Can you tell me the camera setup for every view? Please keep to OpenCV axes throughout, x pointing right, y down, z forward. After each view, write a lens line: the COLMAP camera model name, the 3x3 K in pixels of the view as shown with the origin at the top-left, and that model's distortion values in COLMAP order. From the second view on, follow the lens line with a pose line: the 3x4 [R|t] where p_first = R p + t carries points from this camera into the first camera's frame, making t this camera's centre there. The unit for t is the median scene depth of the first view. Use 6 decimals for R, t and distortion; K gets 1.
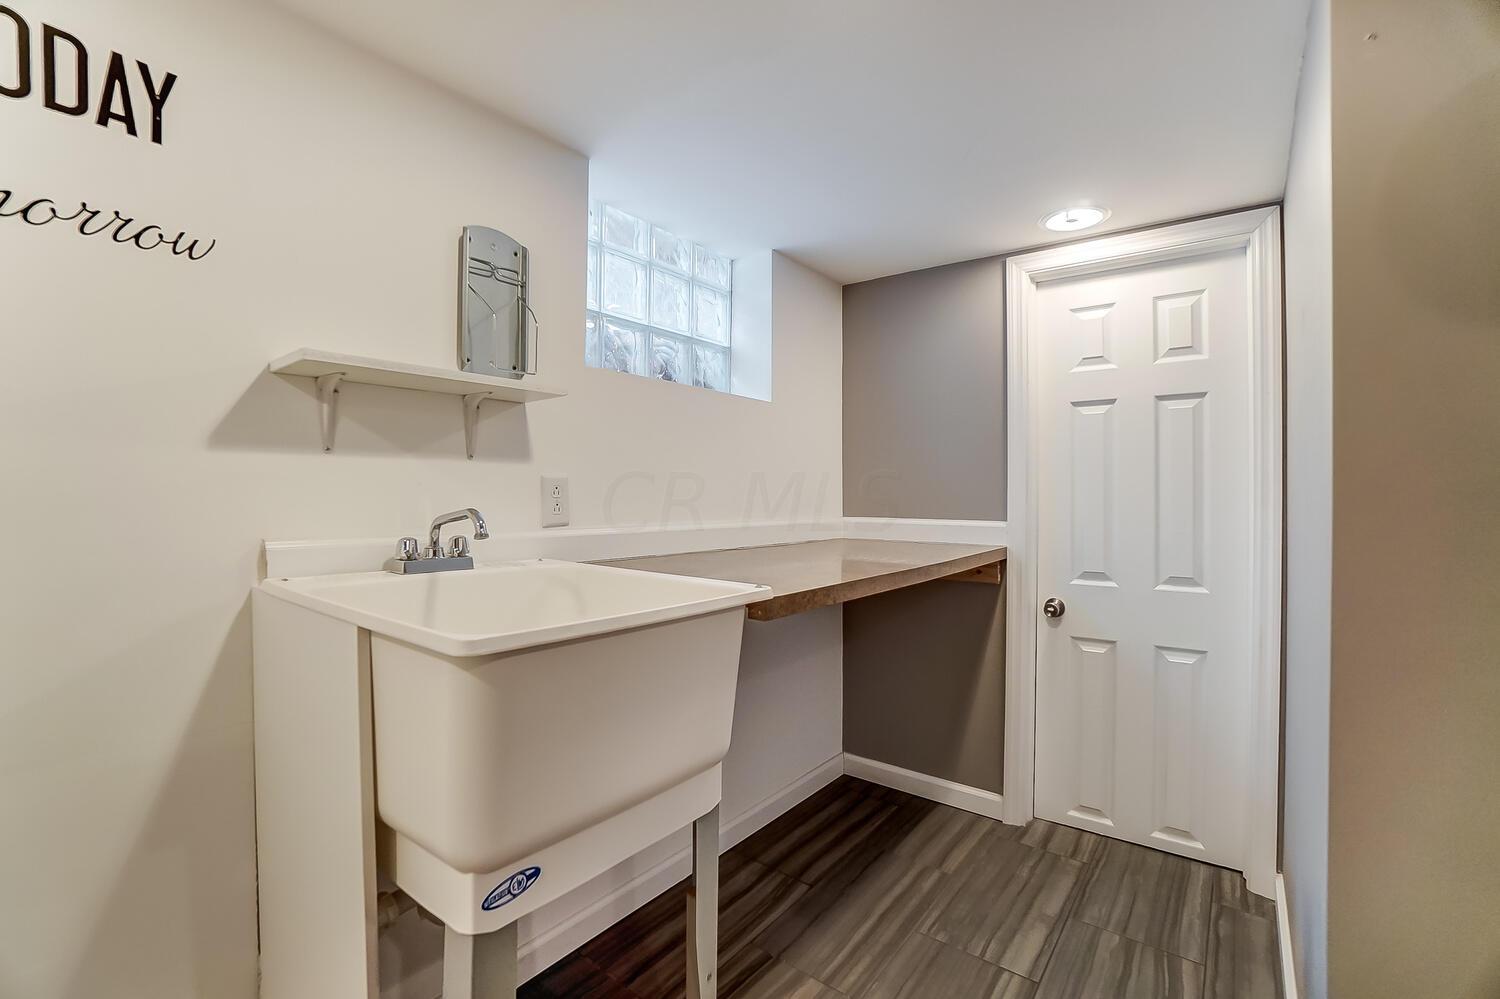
lens RADIAL K [[658.0, 0, 730.7], [0, 658.0, 494.0], [0, 0, 1]] dist [-0.063132, 0.019803]
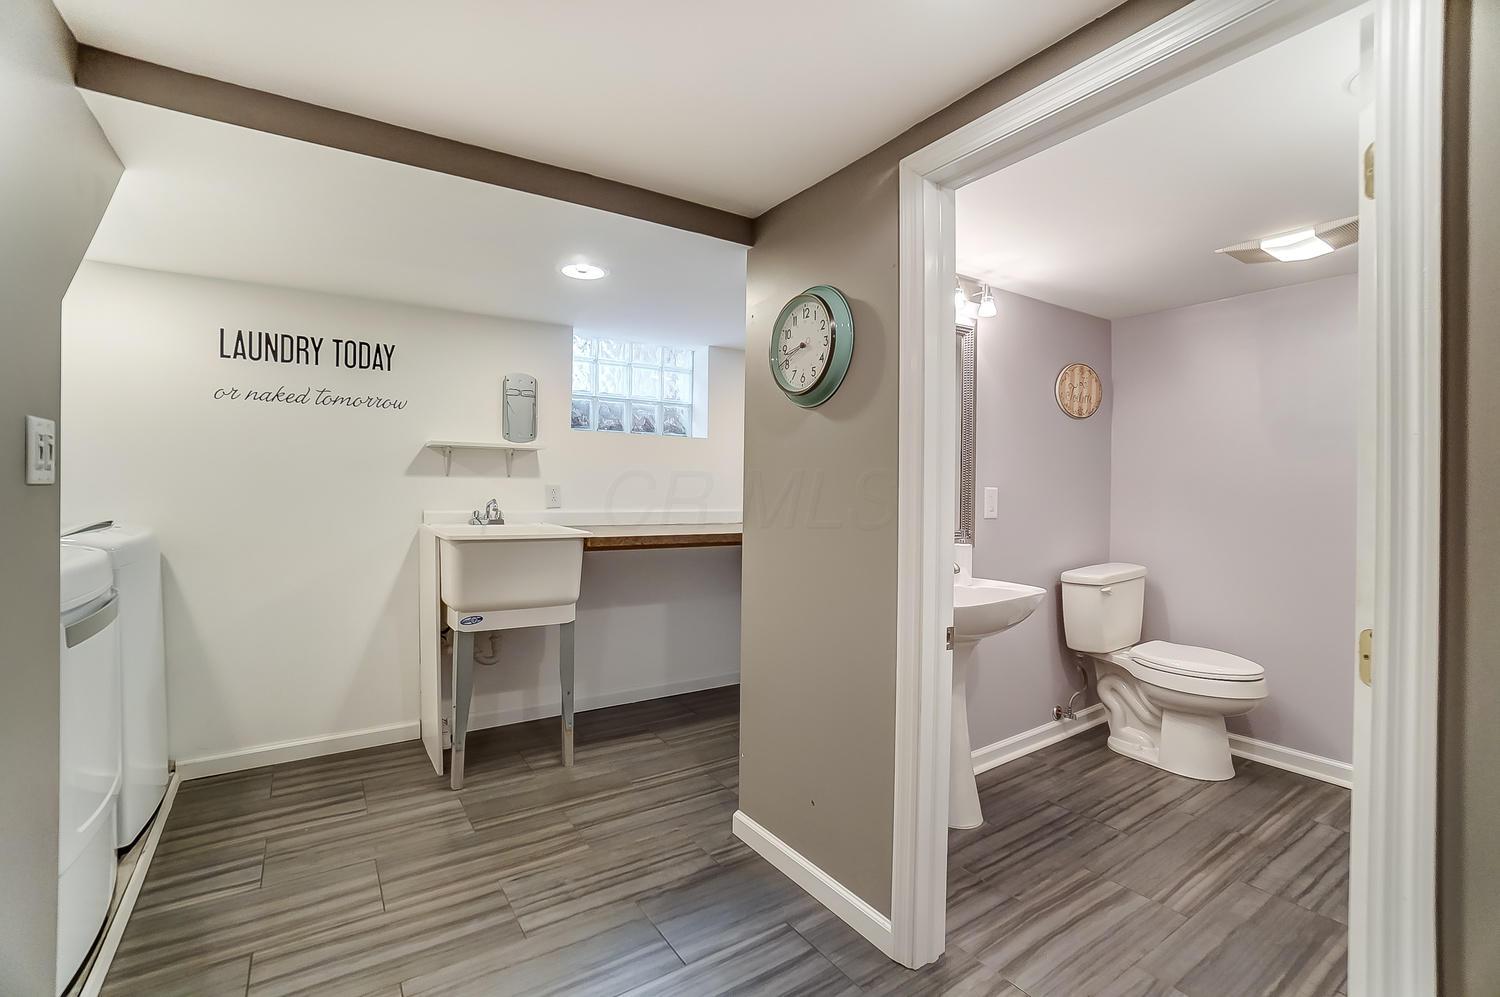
lens RADIAL K [[658.0, 0, 730.7], [0, 658.0, 493.0], [0, 0, 1]] dist [-0.063132, 0.019803]
pose [[0.946917, 0.009829, -0.321328, 1.095075], [-0.007553, 0.999937, 0.008330, -0.024548], [0.321390, -0.005461, 0.946931, -0.937143]]
